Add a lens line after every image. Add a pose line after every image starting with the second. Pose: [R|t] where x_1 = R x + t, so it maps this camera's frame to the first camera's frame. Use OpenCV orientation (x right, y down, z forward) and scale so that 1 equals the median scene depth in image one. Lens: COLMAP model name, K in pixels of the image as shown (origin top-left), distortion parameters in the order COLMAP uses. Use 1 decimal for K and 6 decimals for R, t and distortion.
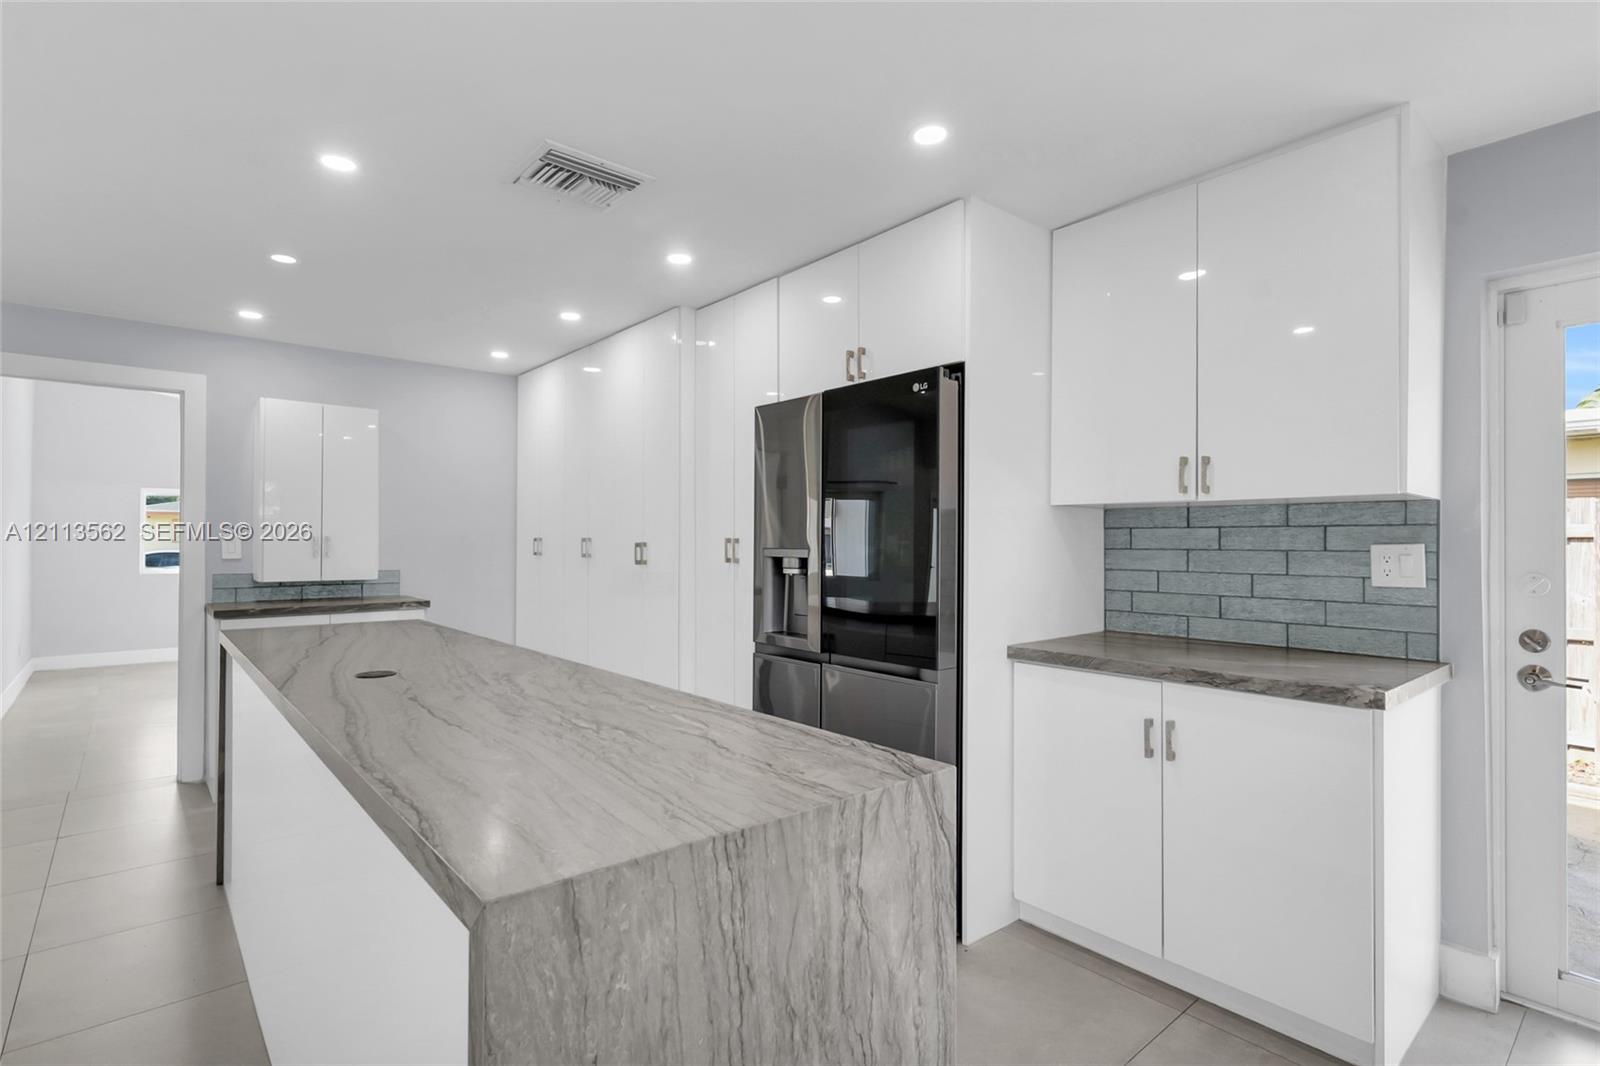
lens RADIAL K [[780.2, 0, 792.2], [0, 780.2, 539.2], [0, 0, 1]] dist [0.004201, -0.000754]
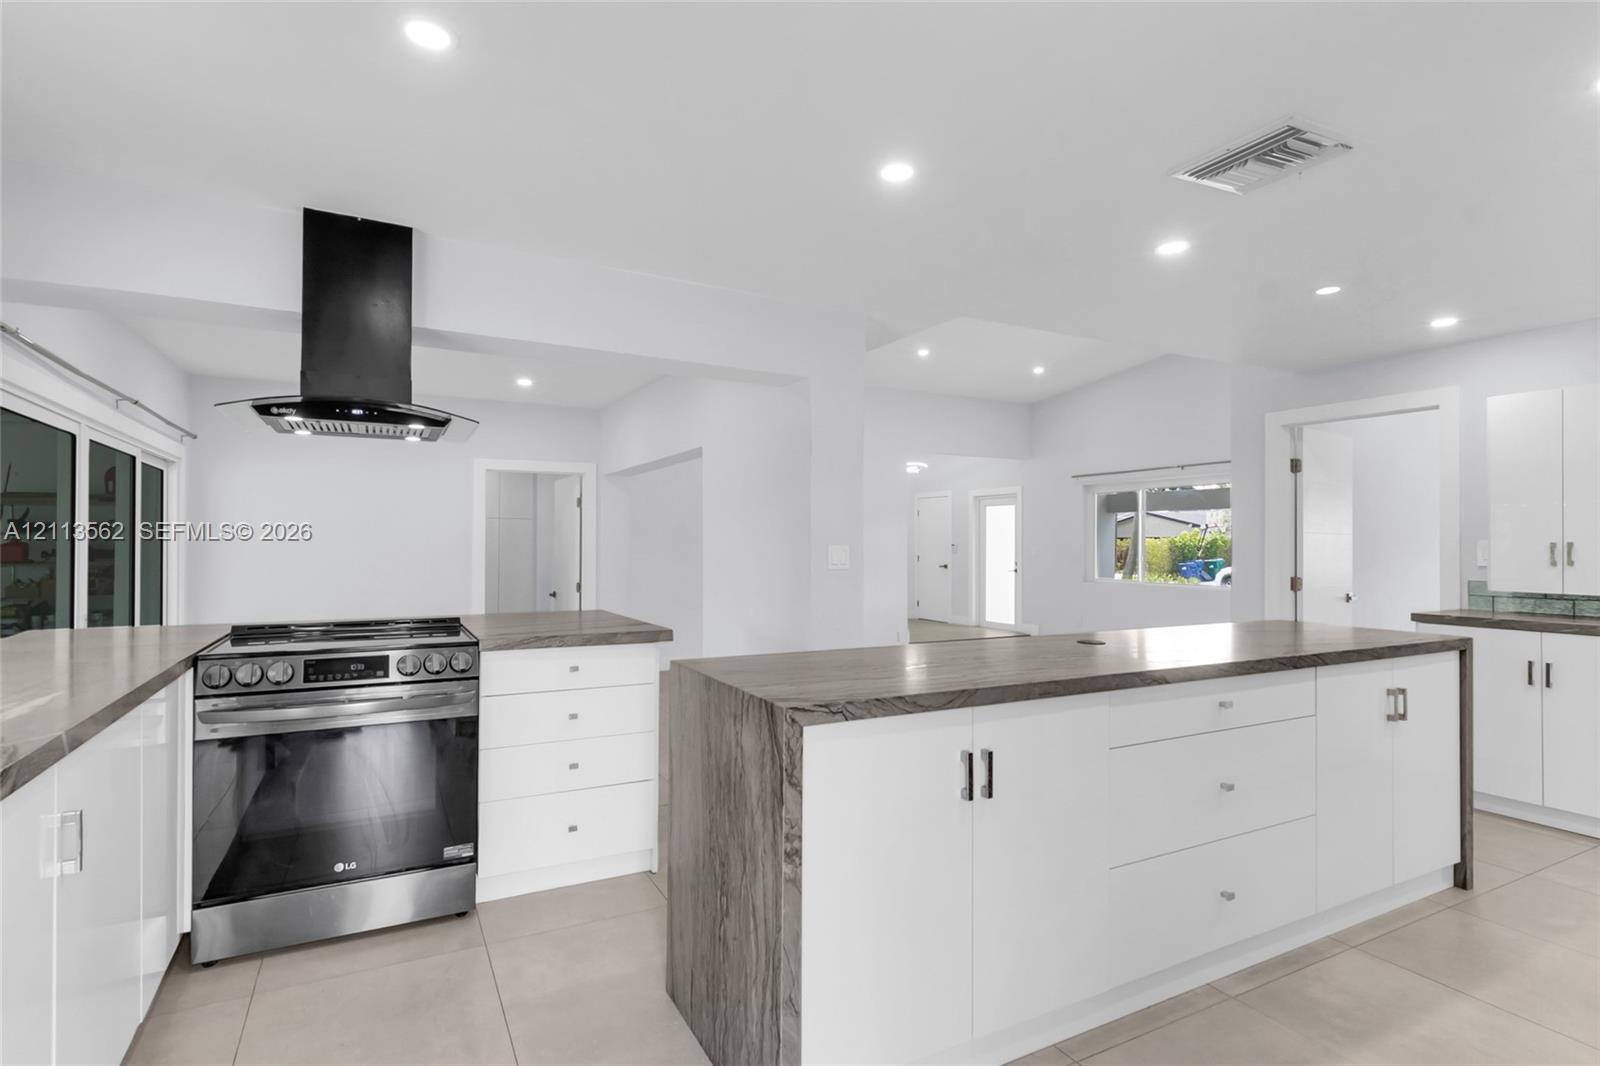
lens RADIAL K [[780.2, 0, 792.5], [0, 780.2, 538.3], [0, 0, 1]] dist [0.004201, -0.000754]
pose [[-0.206846, -0.011434, -0.978307, 0.402480], [-0.003037, 0.999934, -0.011045, 0.003786], [0.978369, 0.000686, -0.206867, 0.339566]]
